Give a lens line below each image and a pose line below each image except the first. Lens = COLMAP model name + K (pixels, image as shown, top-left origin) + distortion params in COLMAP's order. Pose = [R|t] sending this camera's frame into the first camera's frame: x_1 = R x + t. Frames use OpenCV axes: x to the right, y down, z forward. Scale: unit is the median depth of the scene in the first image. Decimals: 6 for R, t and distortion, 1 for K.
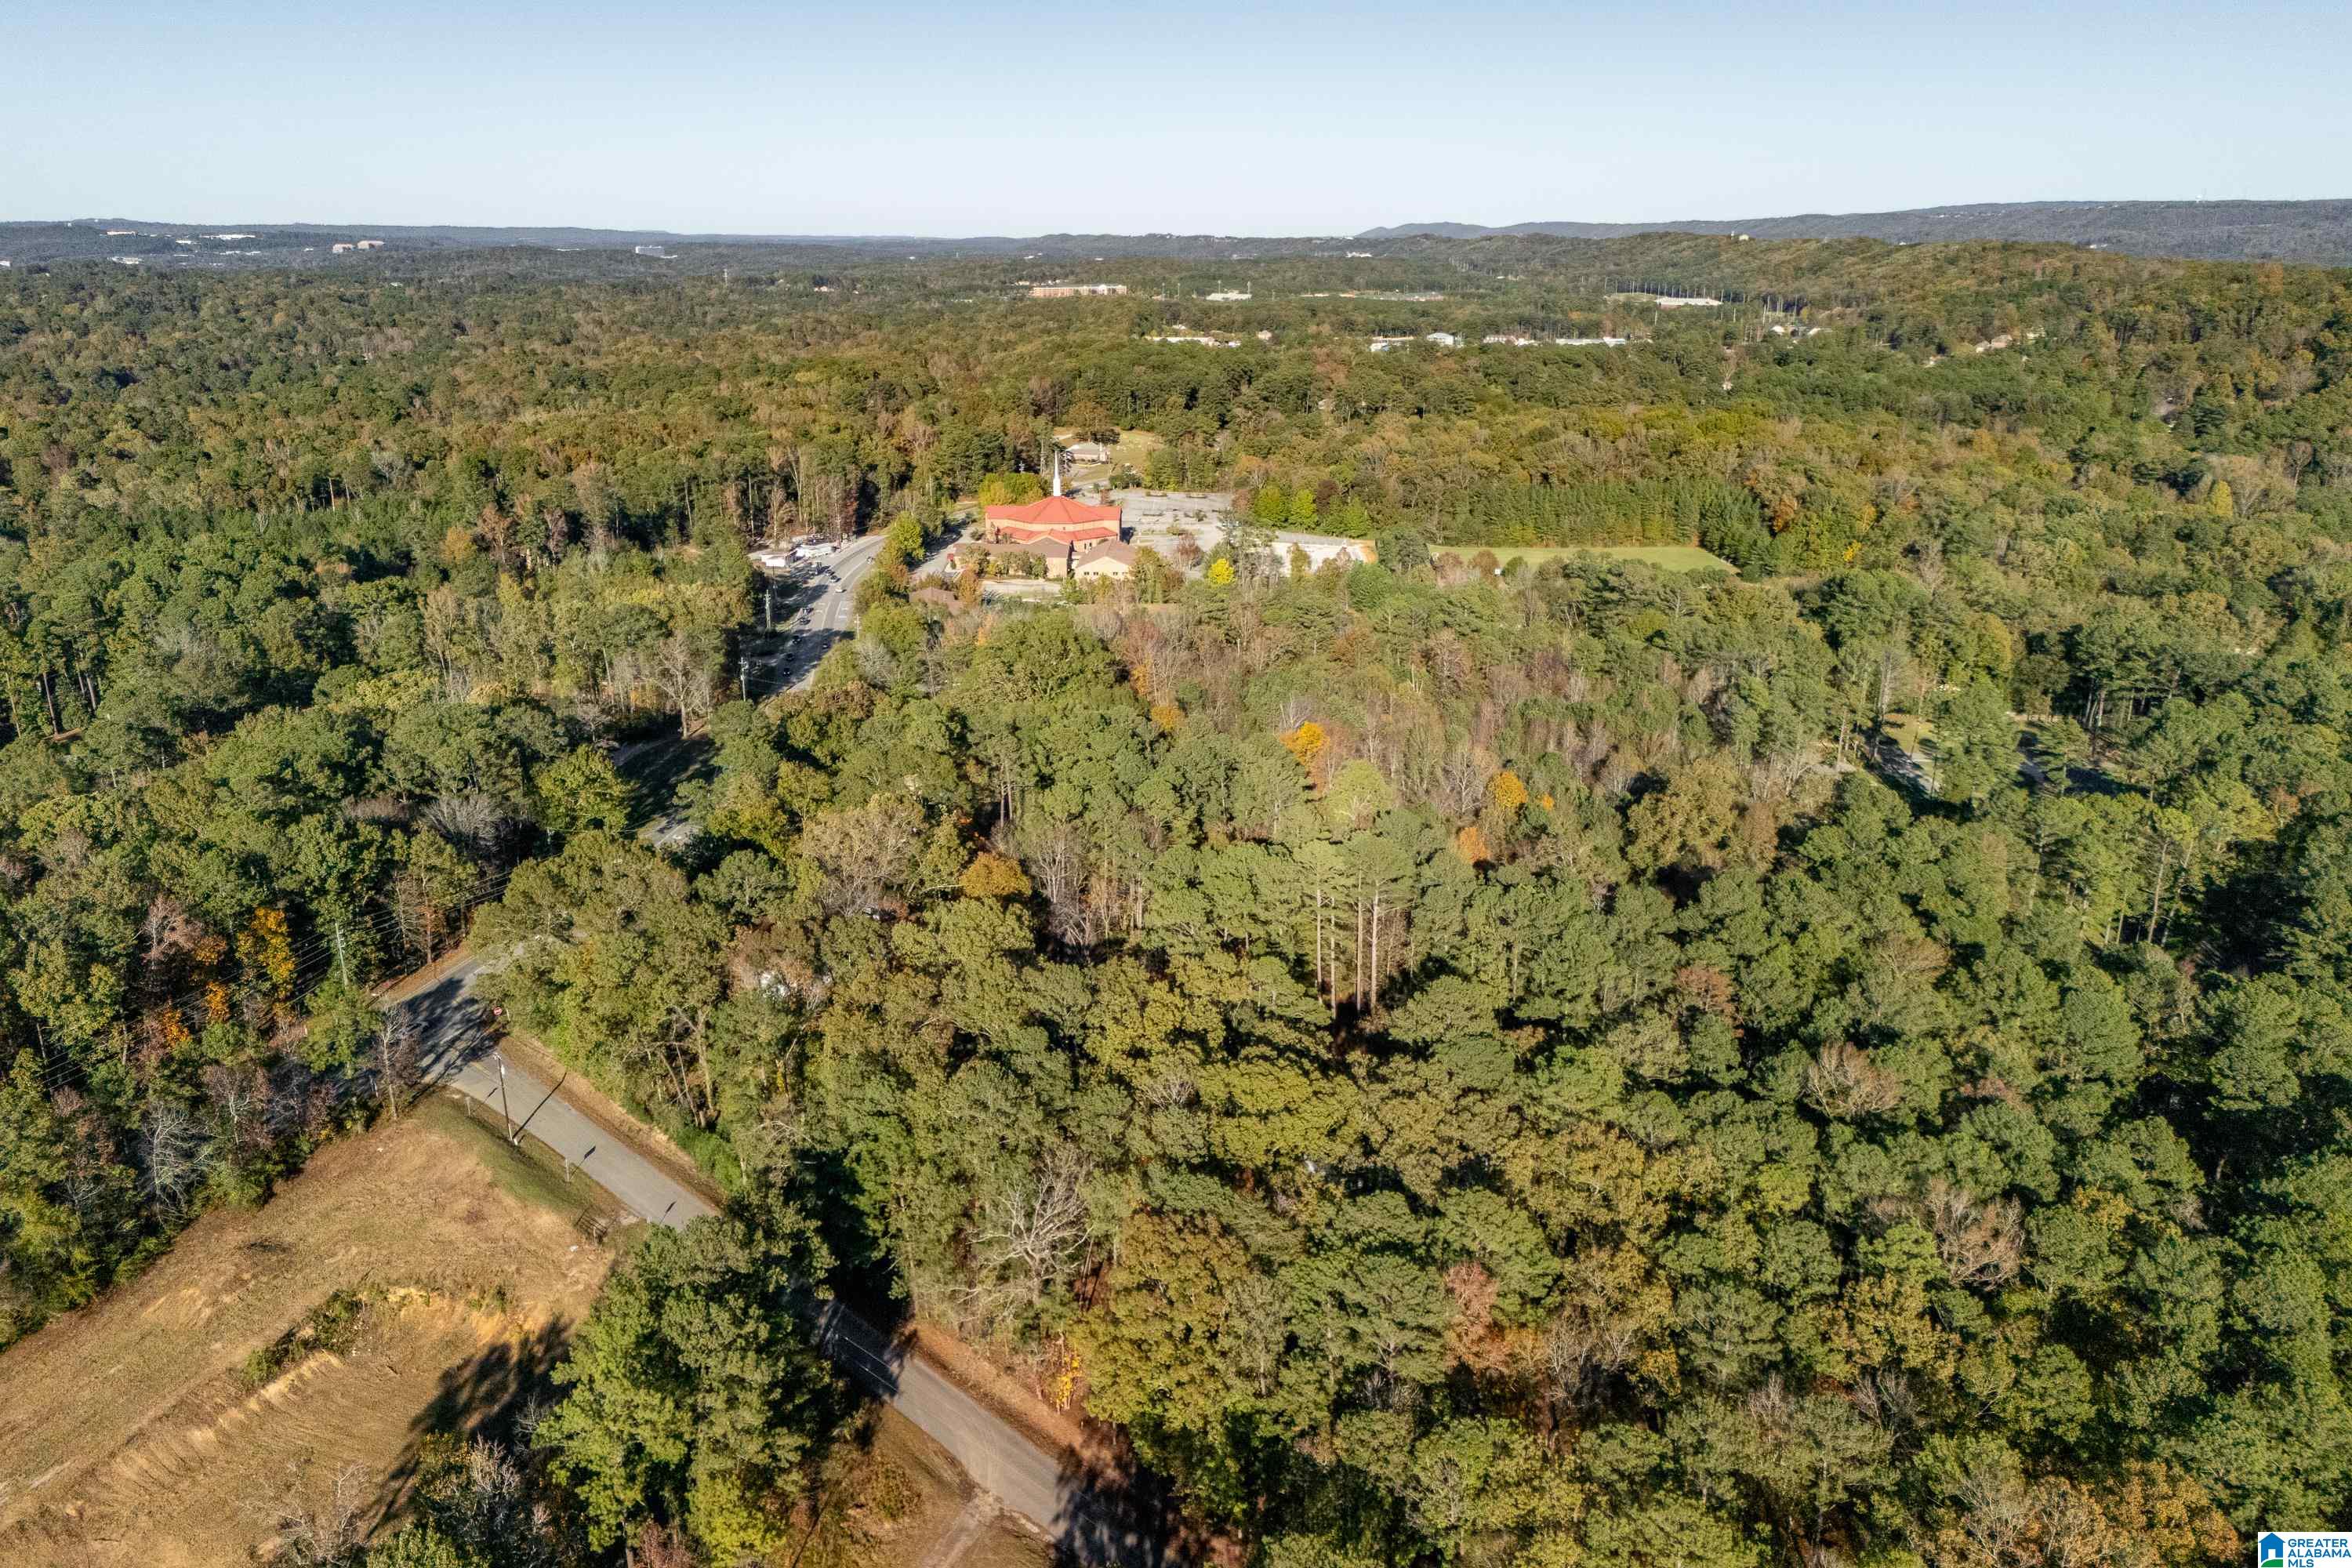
lens RADIAL K [[1748.4, 0, 1176.0], [0, 1748.4, 784.0], [0, 0, 1]] dist [0.043450, -0.070364]
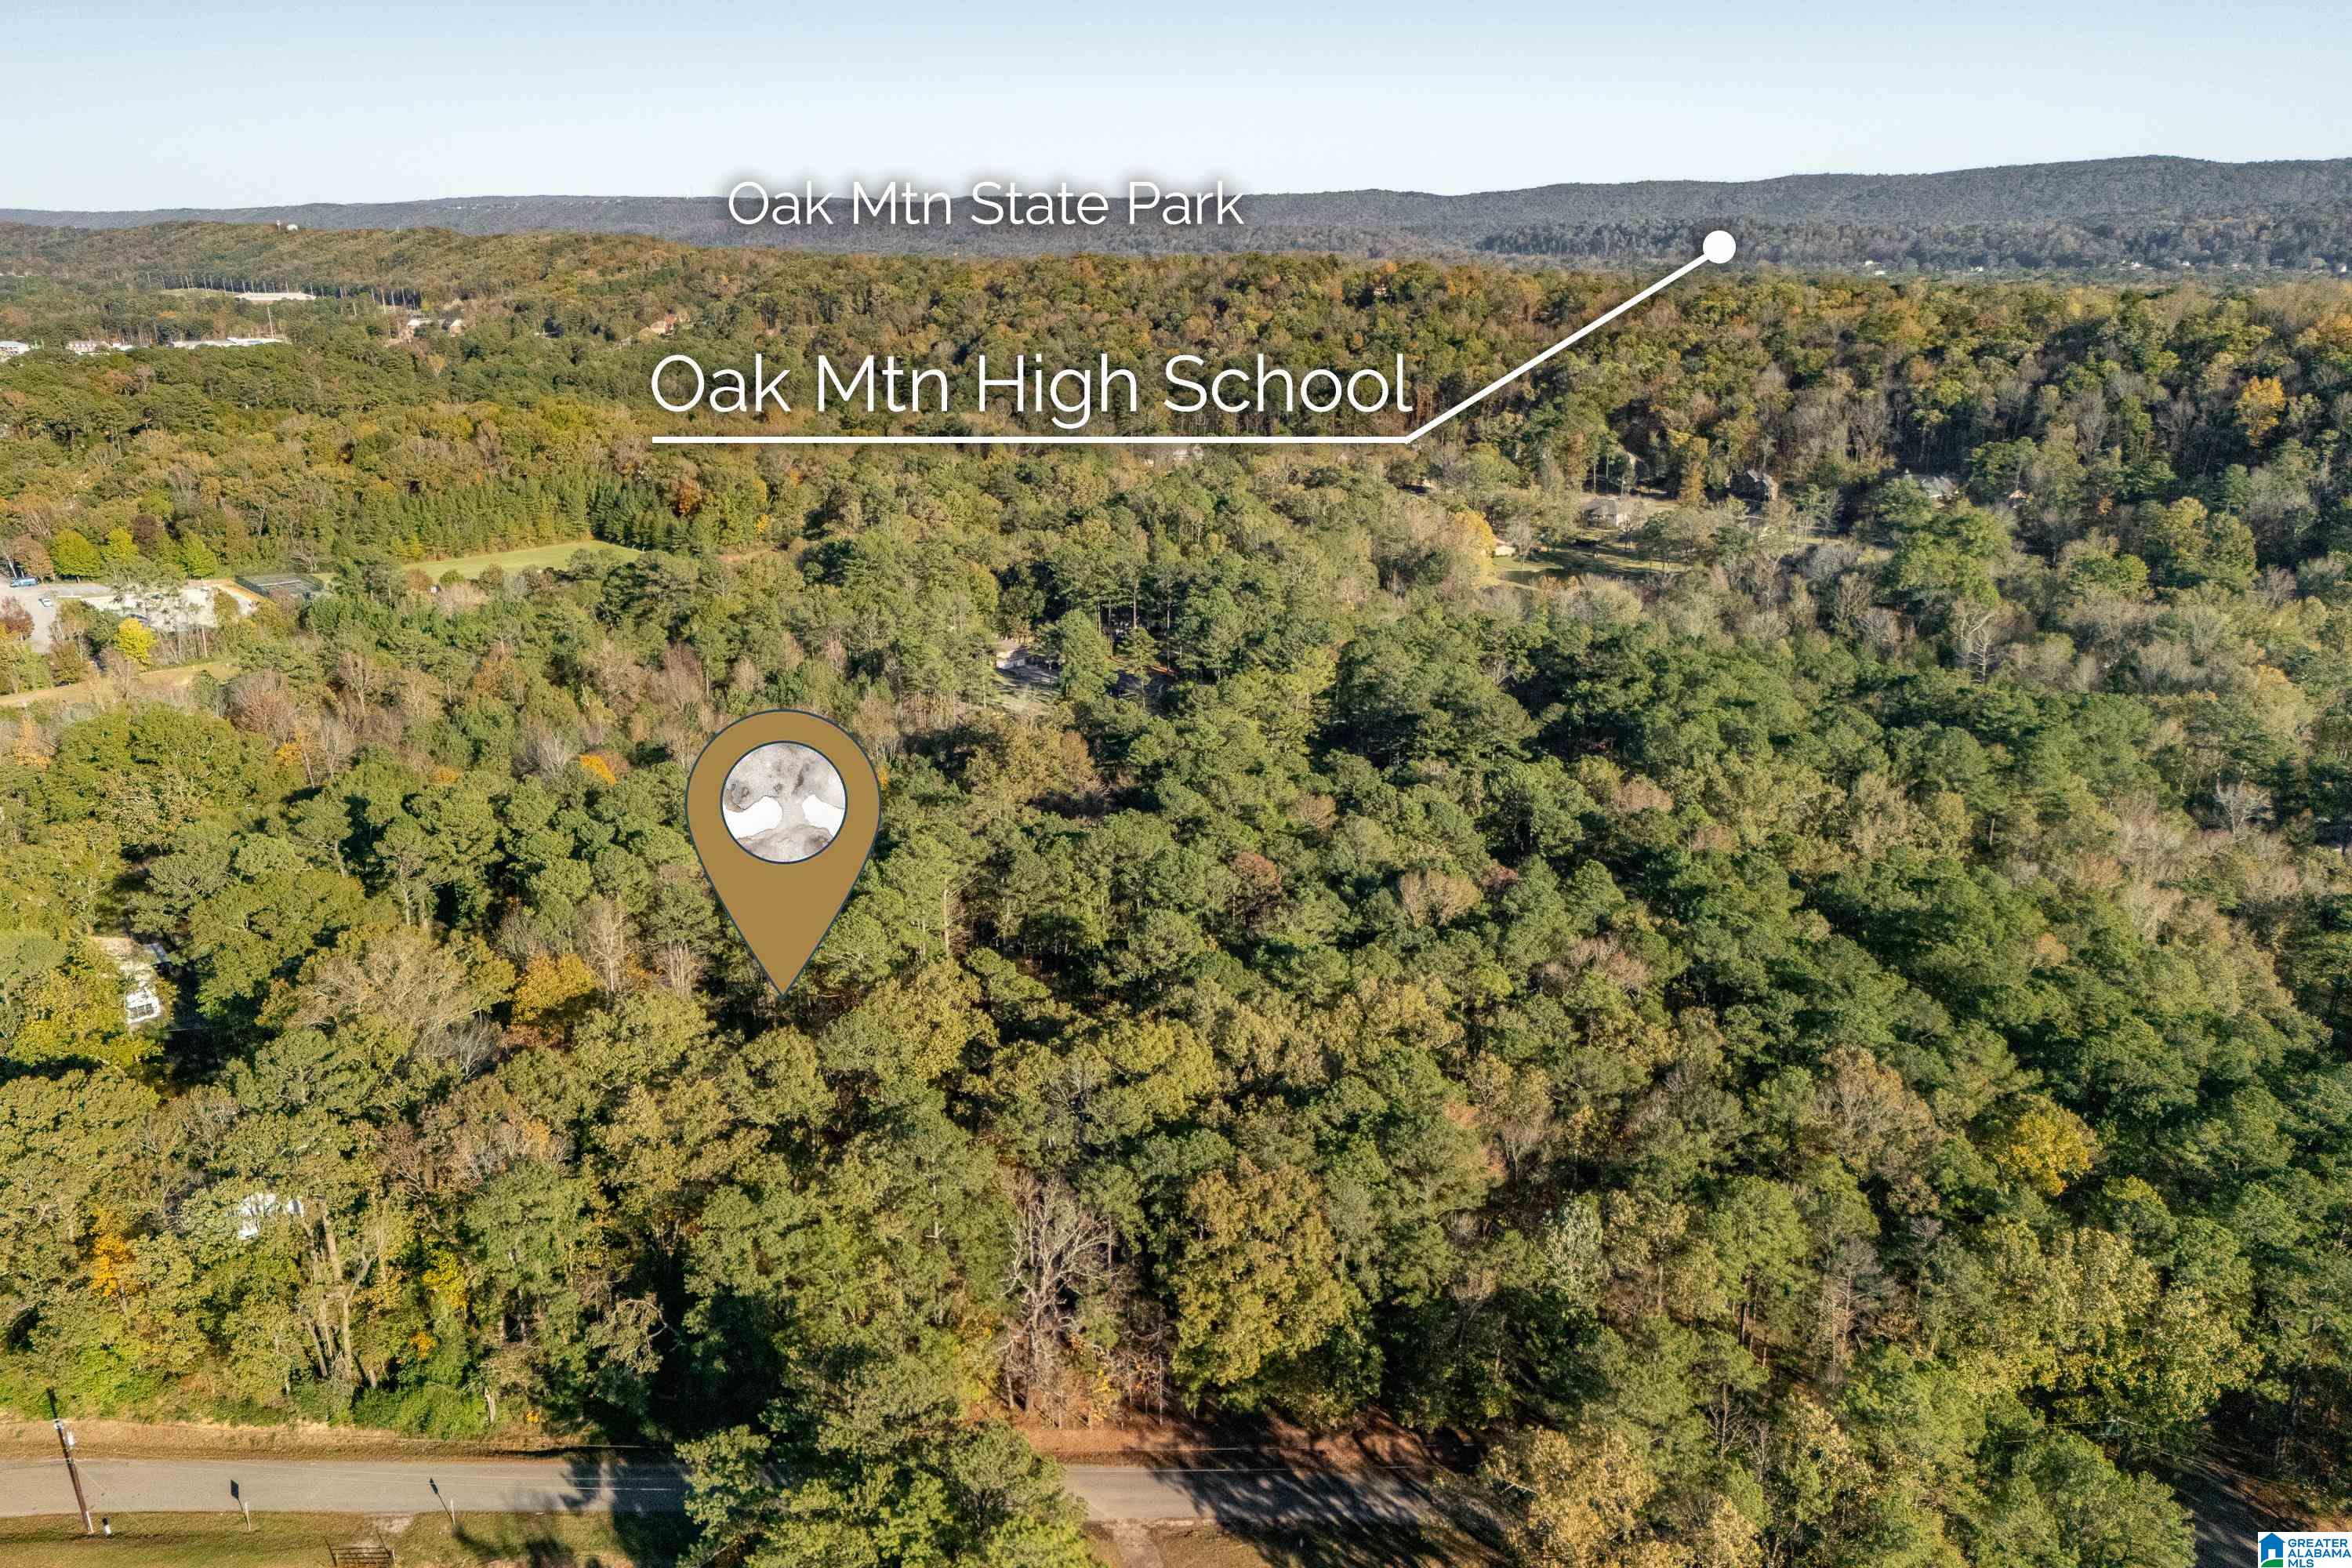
lens RADIAL K [[1777.5, 0, 1176.0], [0, 1777.5, 784.0], [0, 0, 1]] dist [0.016176, 0.000227]
pose [[0.684926, -0.210934, 0.697412, -0.443969], [0.211598, 0.973510, 0.086631, -0.042403], [-0.697211, 0.088236, 0.711415, 0.166172]]
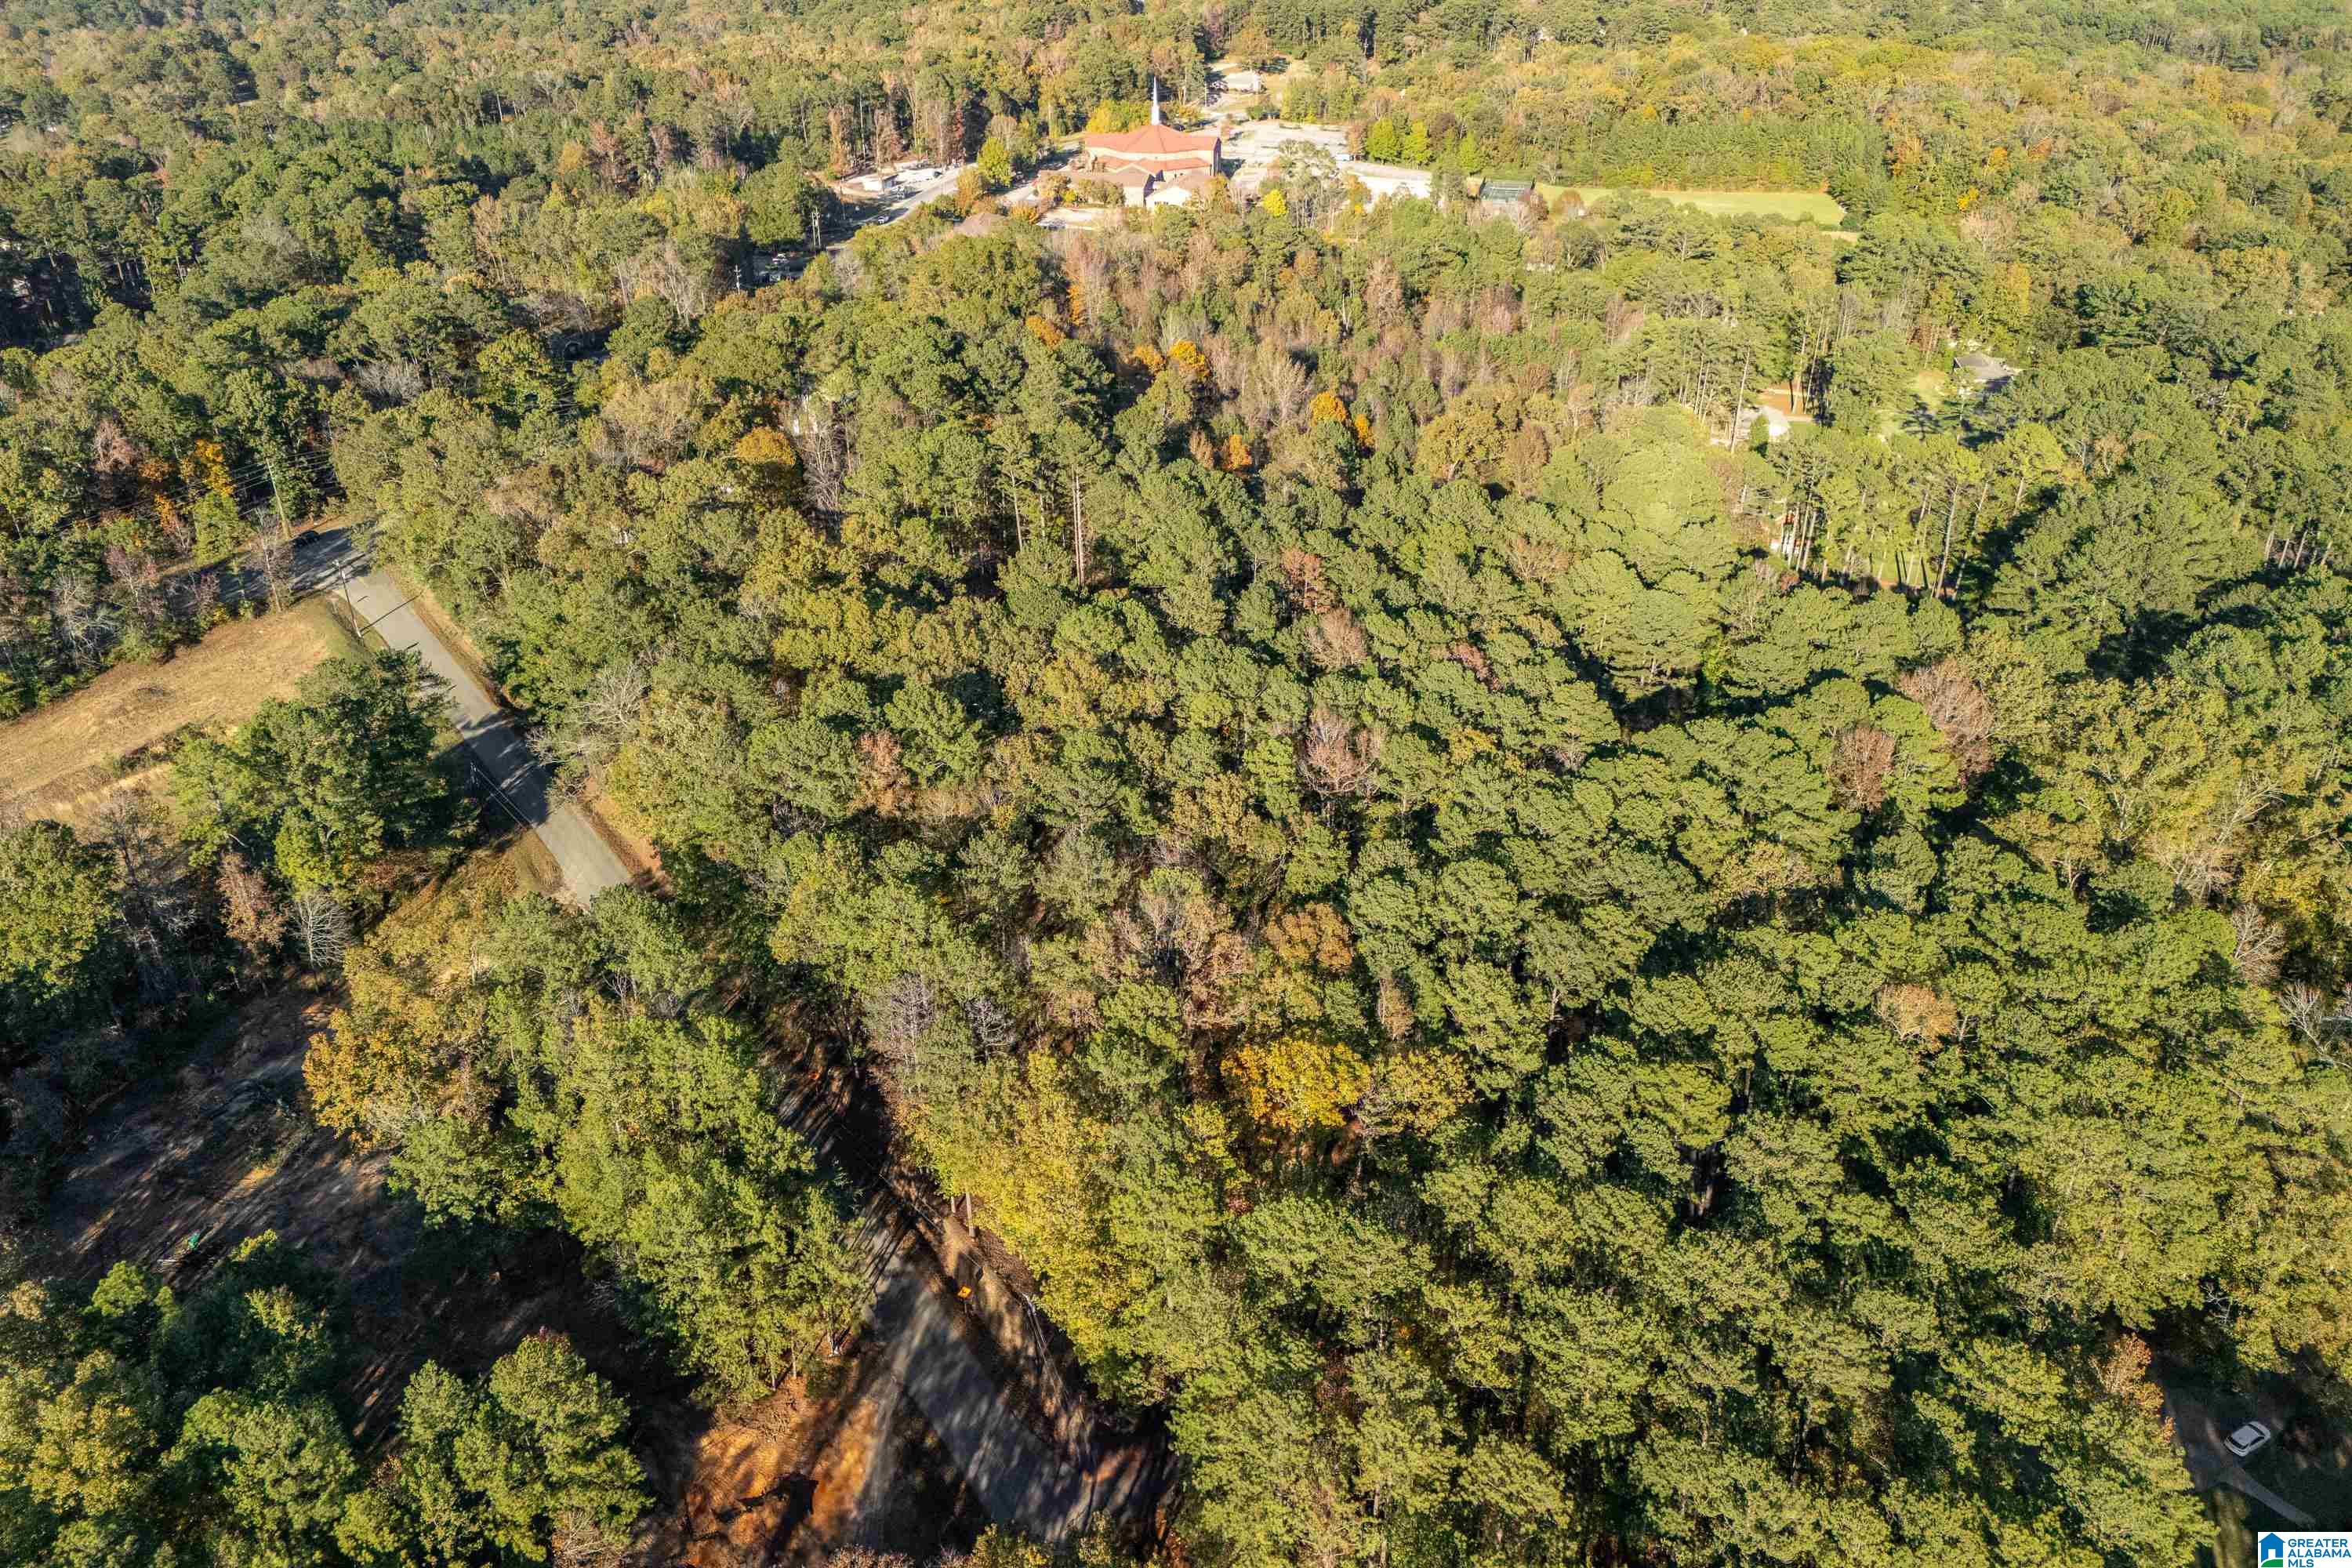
lens RADIAL K [[1777.5, 0, 1176.0], [0, 1777.5, 784.0], [0, 0, 1]] dist [0.016176, 0.000227]
pose [[0.979840, 0.084607, -0.180985, 0.340679], [-0.050409, 0.981289, 0.185827, 0.033919], [0.193320, -0.172957, 0.965771, -0.104019]]
